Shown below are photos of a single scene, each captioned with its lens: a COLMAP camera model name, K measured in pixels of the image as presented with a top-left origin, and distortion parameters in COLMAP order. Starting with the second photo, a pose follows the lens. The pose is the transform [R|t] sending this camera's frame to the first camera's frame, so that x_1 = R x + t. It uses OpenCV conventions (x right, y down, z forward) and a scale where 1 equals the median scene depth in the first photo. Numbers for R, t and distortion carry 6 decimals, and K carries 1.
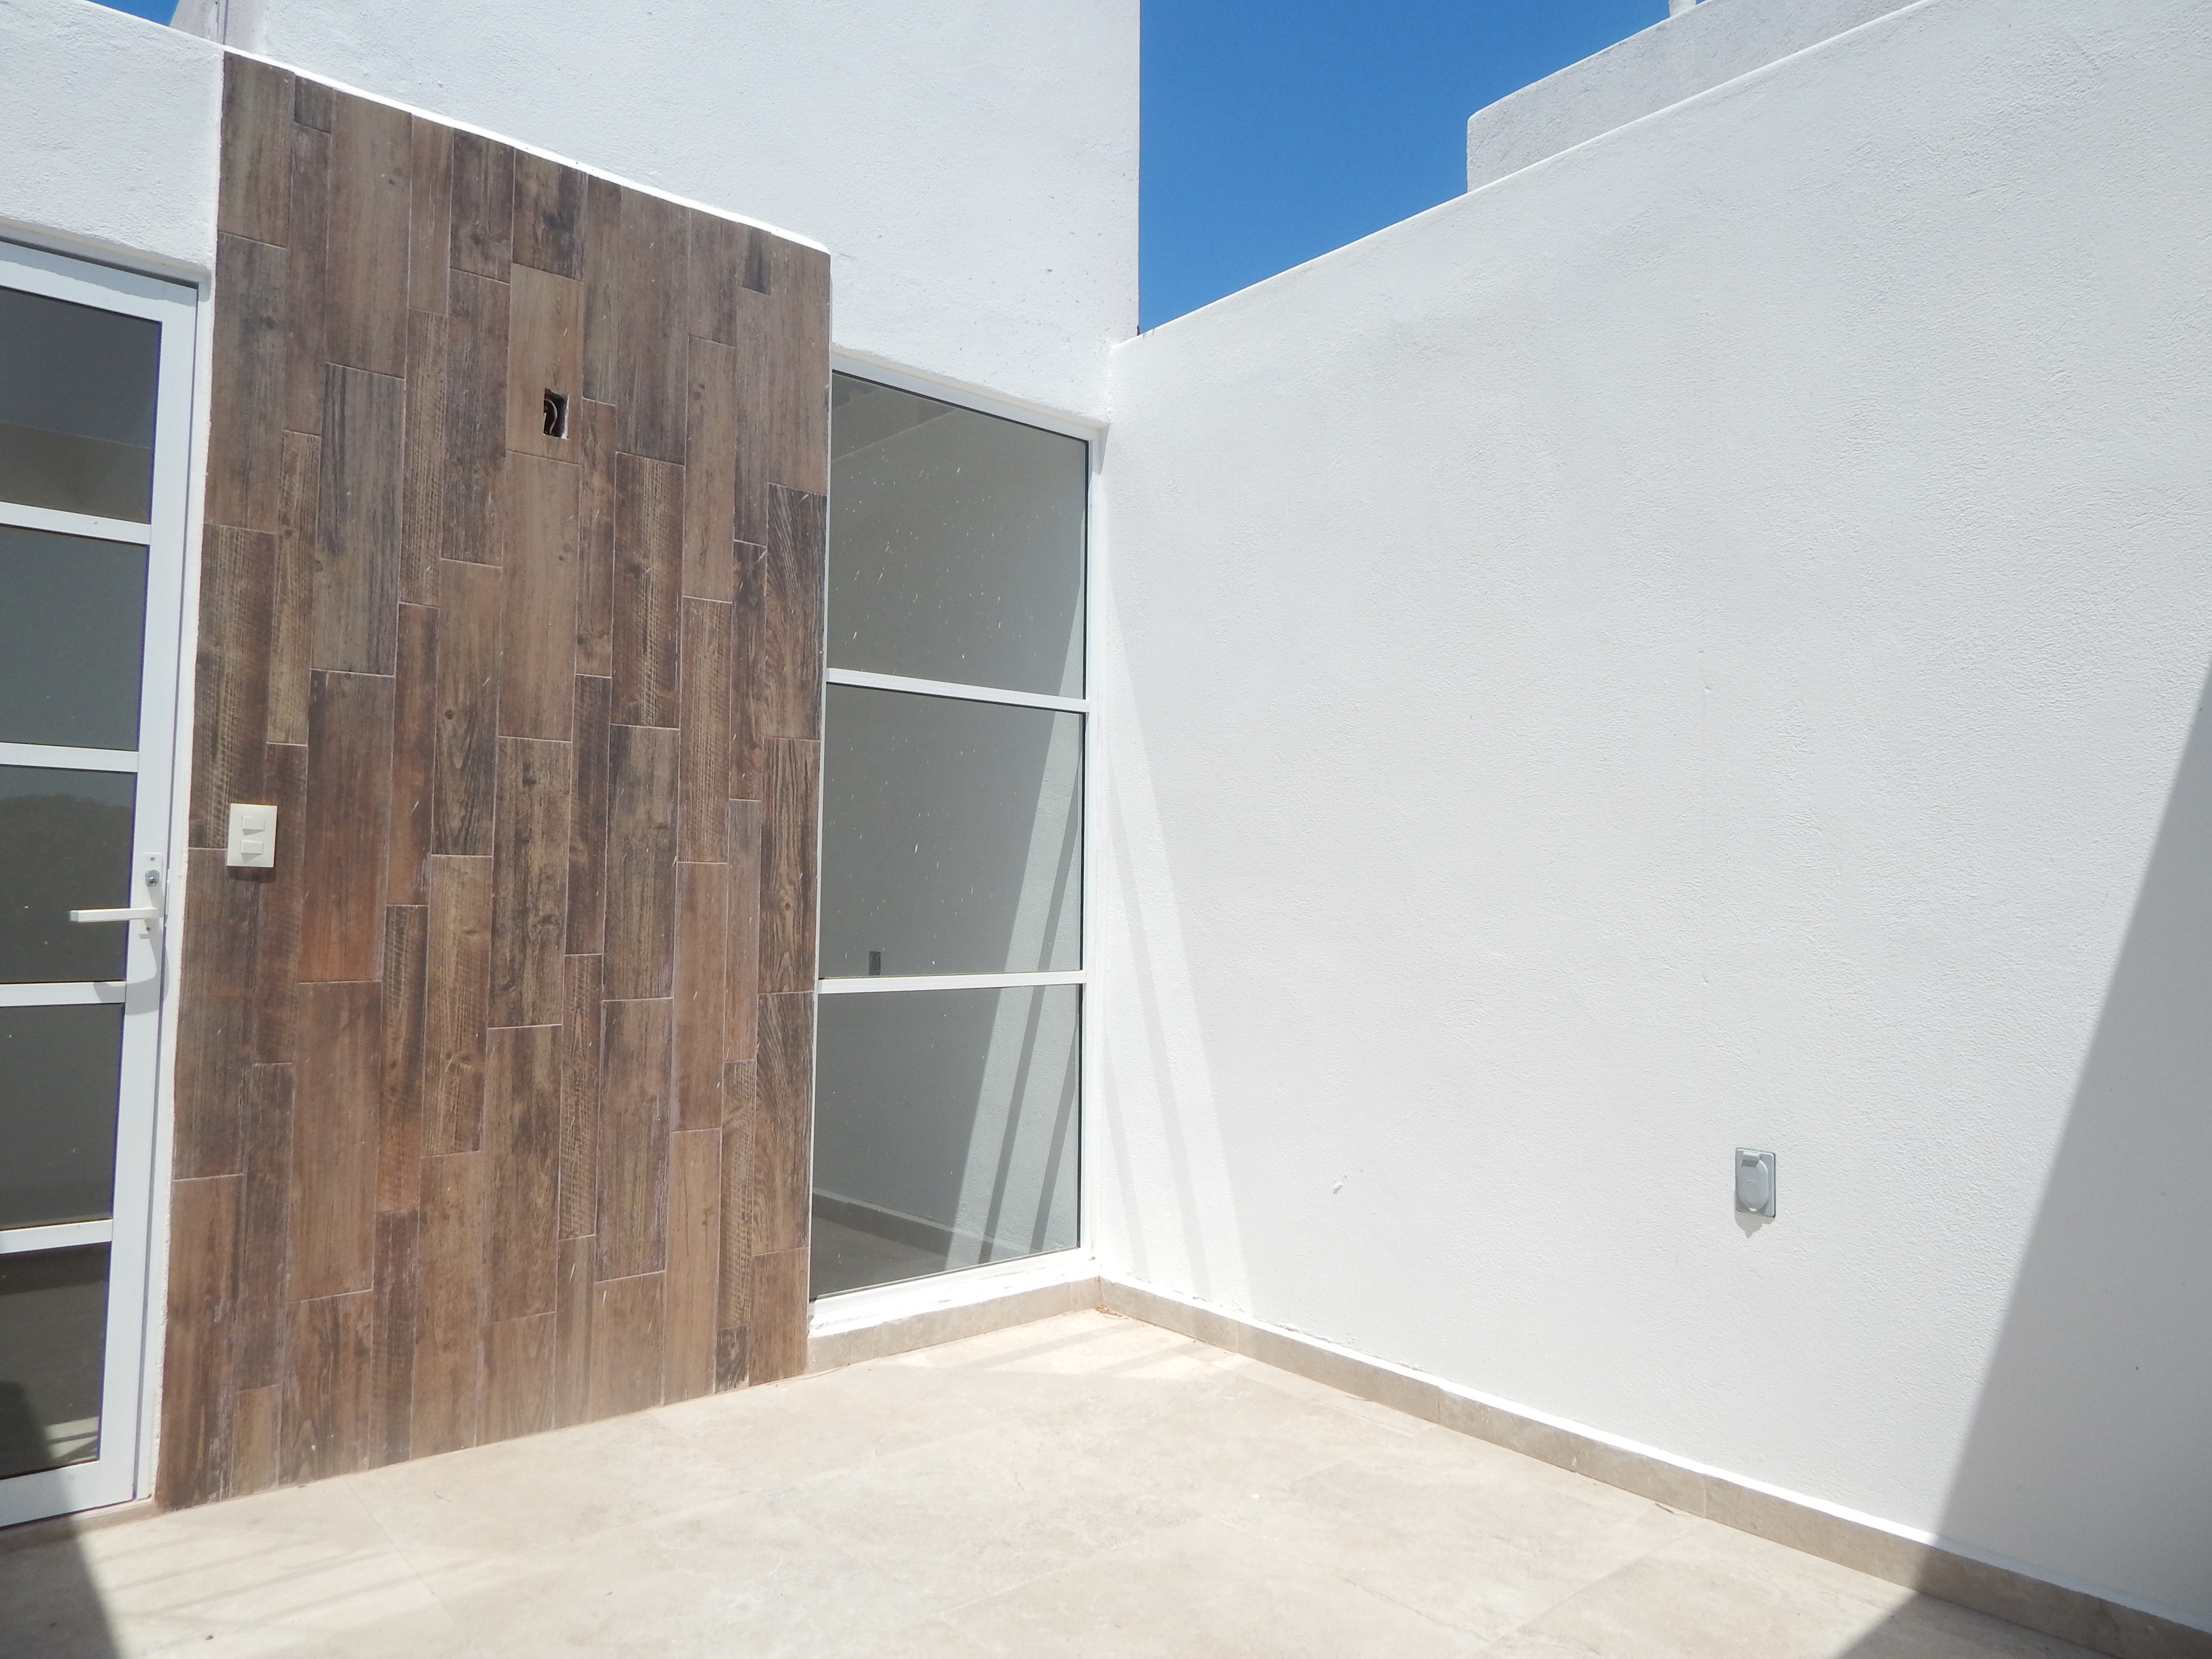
lens RADIAL K [[1448.1, 0, 1104.9], [0, 1448.1, 826.5], [0, 0, 1]] dist [0.022428, -0.008317]
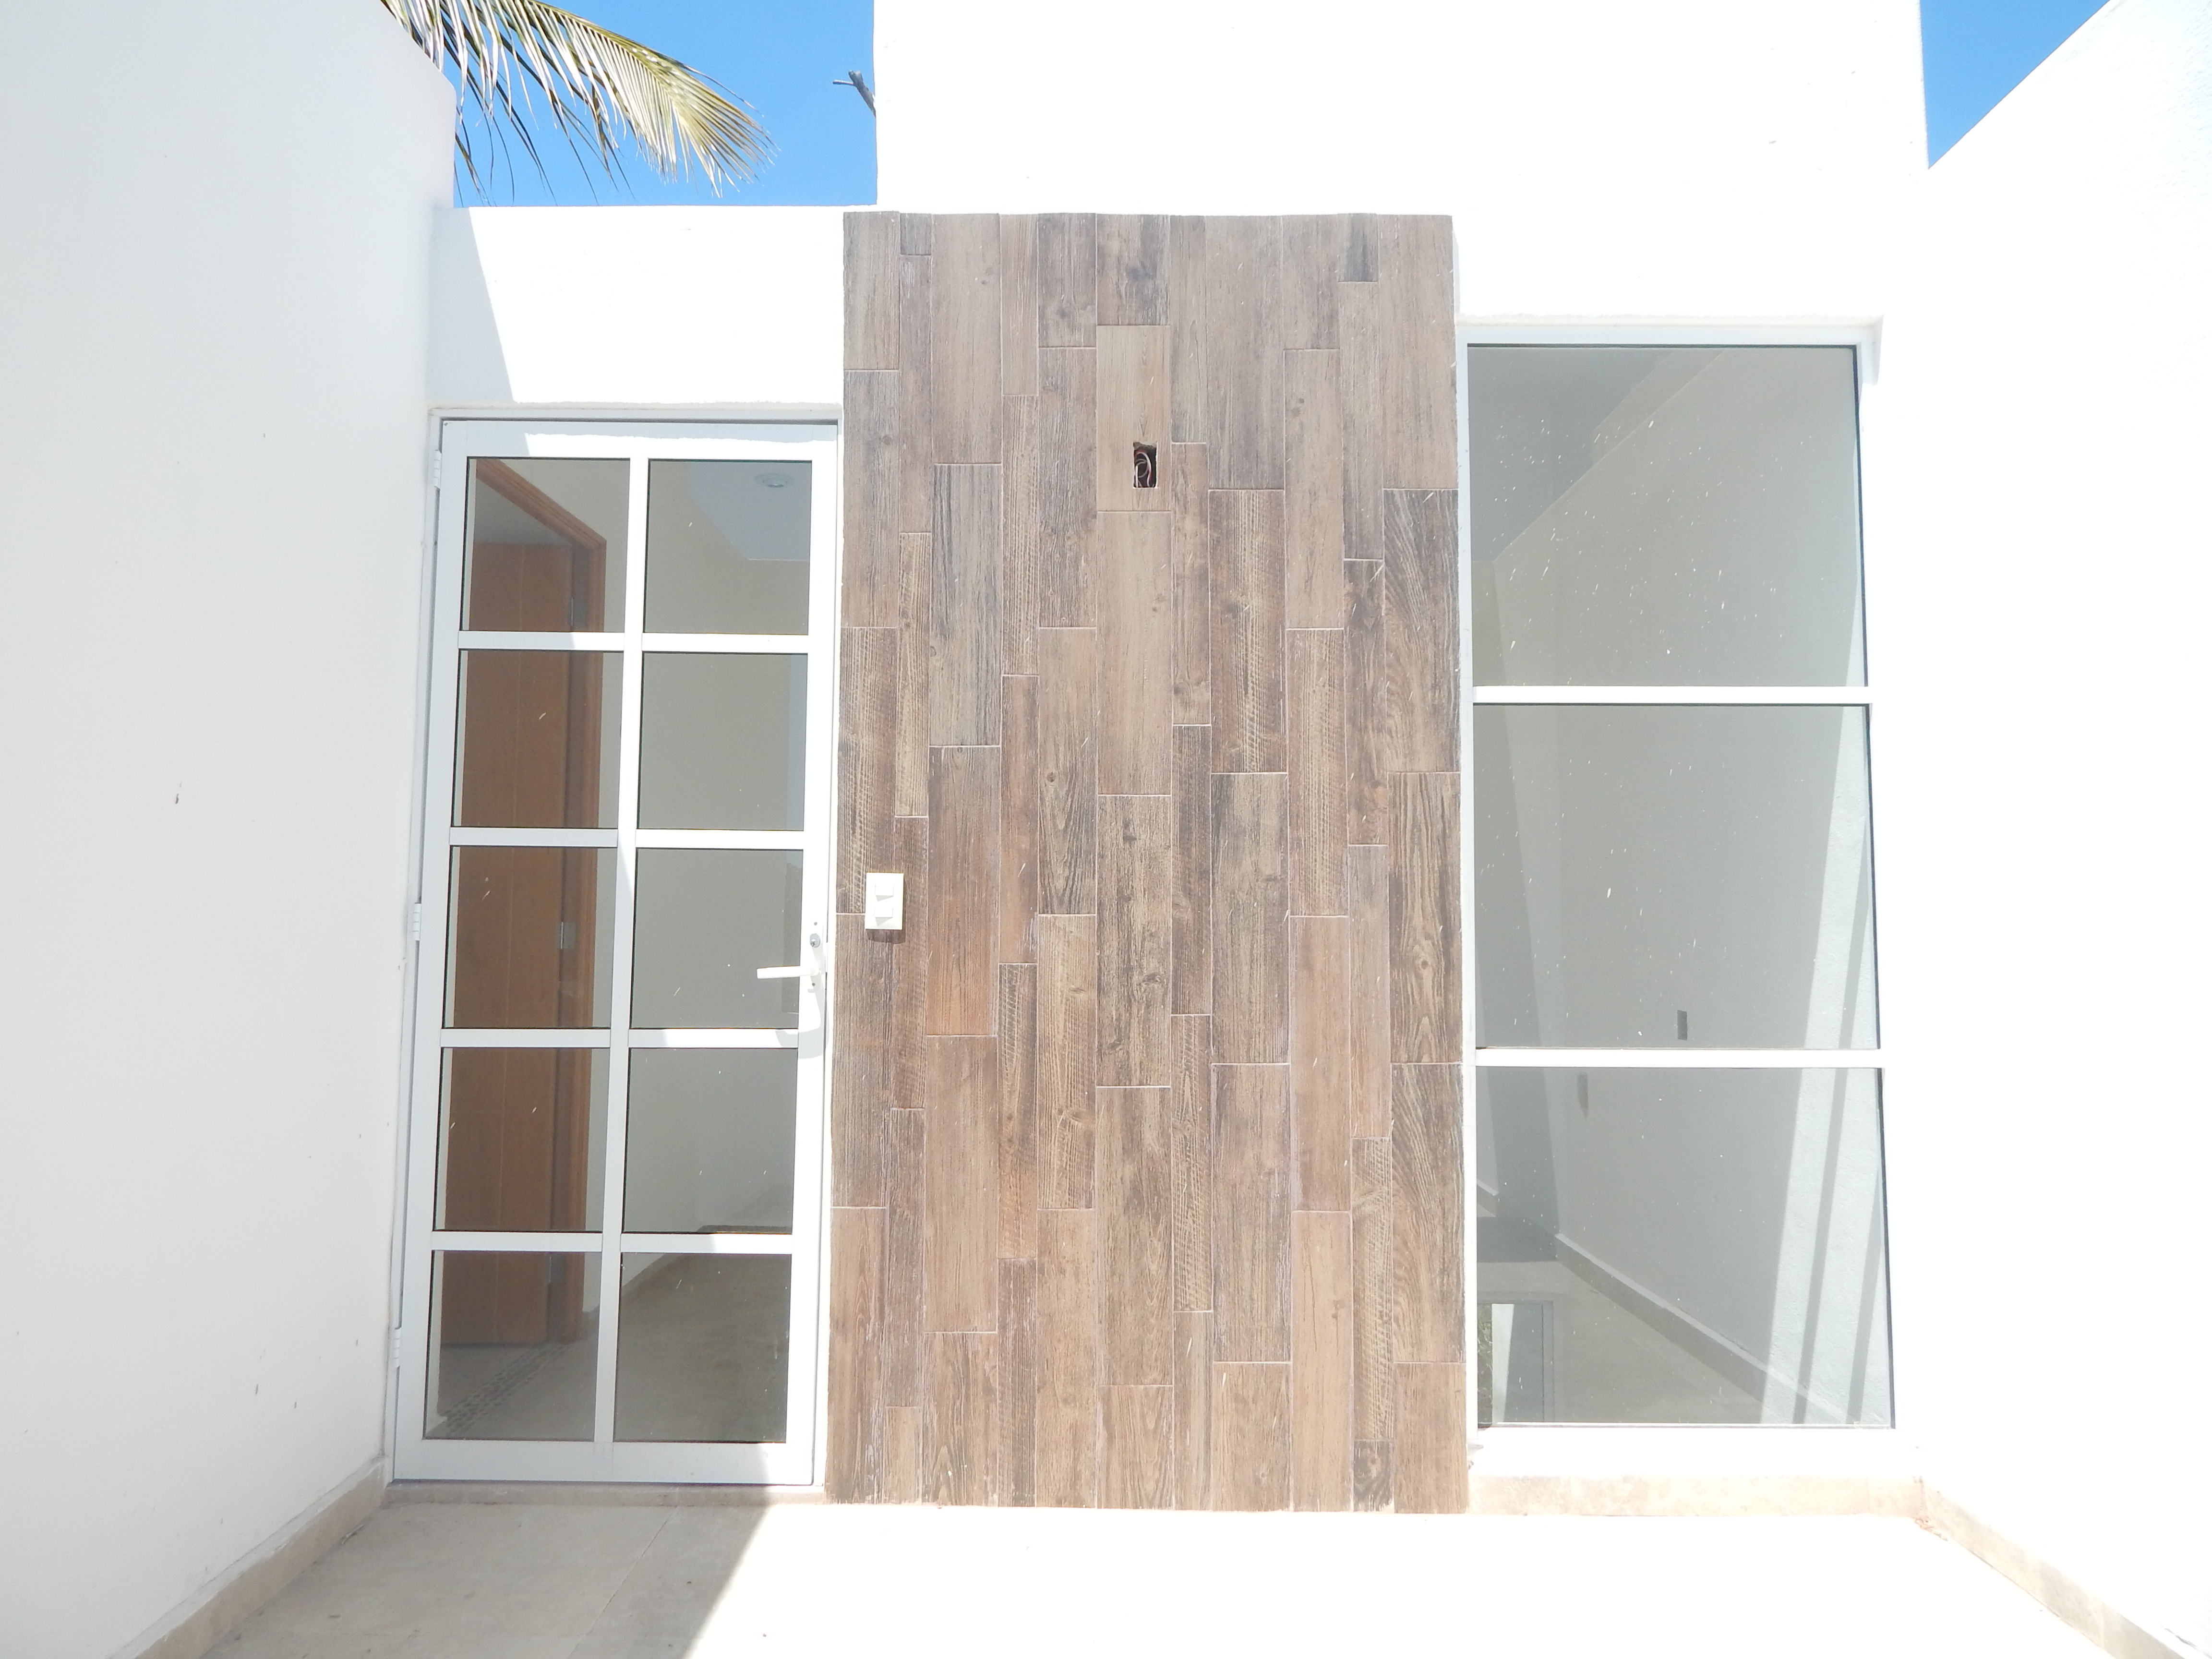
lens RADIAL K [[1448.1, 0, 1105.3], [0, 1448.1, 841.3], [0, 0, 1]] dist [0.022428, -0.008317]
pose [[0.764856, -0.050481, -0.642220, 0.224992], [0.036876, 0.998721, -0.034587, 0.004624], [0.643144, 0.002772, 0.765740, 0.233341]]
